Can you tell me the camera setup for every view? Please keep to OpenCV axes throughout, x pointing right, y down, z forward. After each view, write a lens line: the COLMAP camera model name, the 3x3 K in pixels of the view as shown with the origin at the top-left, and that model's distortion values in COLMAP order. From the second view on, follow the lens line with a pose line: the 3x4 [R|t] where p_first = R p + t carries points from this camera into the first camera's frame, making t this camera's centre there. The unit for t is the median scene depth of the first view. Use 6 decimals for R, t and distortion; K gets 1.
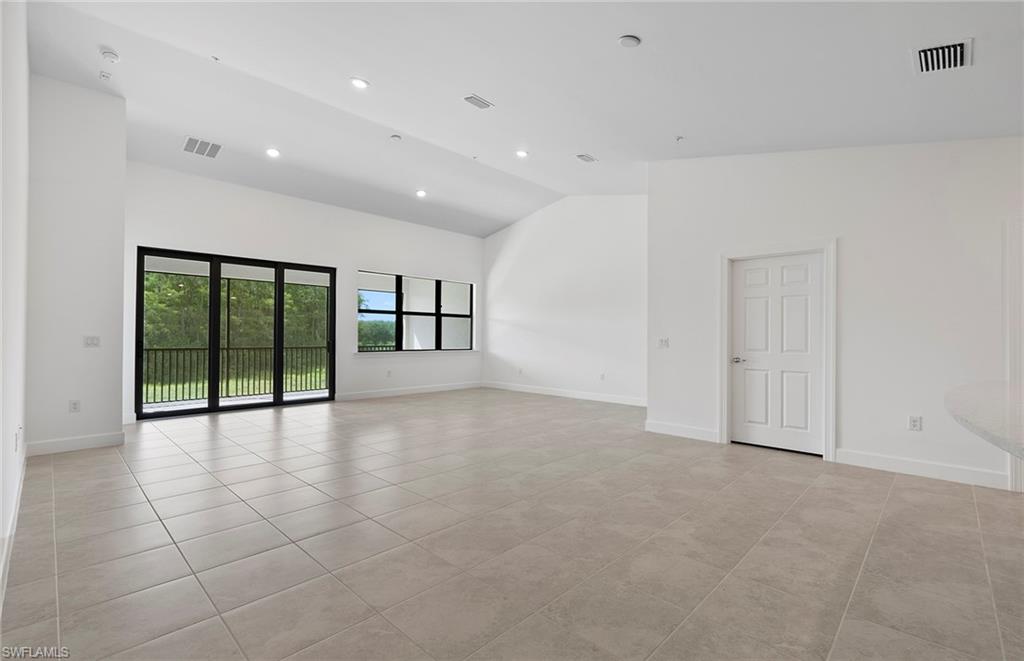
lens RADIAL K [[449.5, 0, 516.1], [0, 449.5, 333.3], [0, 0, 1]] dist [-0.002776, -0.000521]
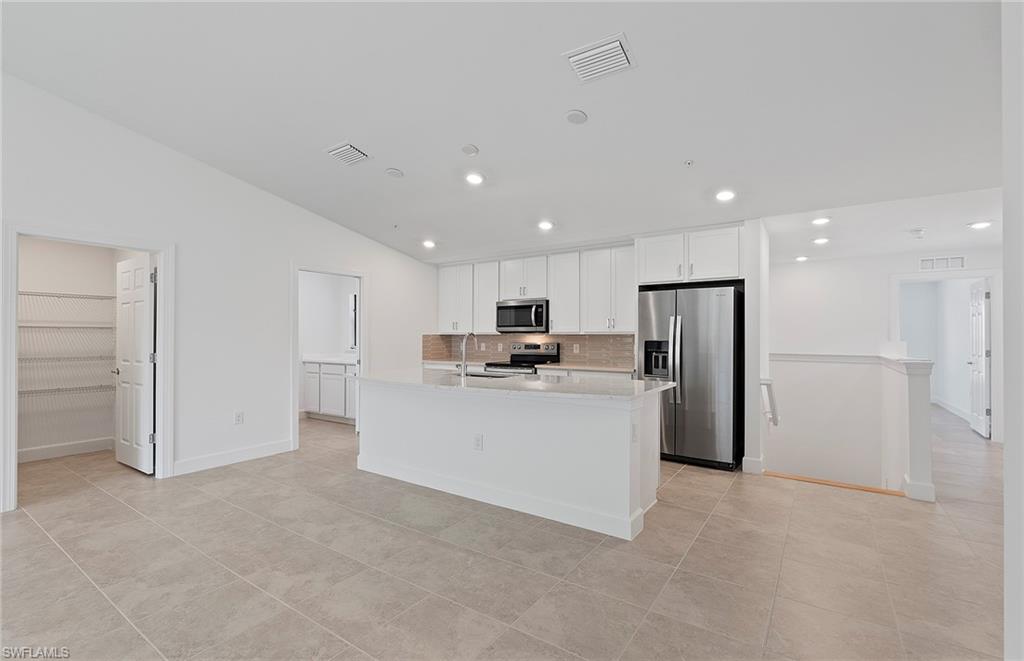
lens RADIAL K [[449.5, 0, 516.1], [0, 449.5, 333.3], [0, 0, 1]] dist [-0.002776, -0.000521]
pose [[-0.158322, -0.000422, 0.987387, -0.205212], [-0.007285, 0.999973, -0.000741, -0.013362], [-0.987361, -0.007311, -0.158321, 0.252212]]
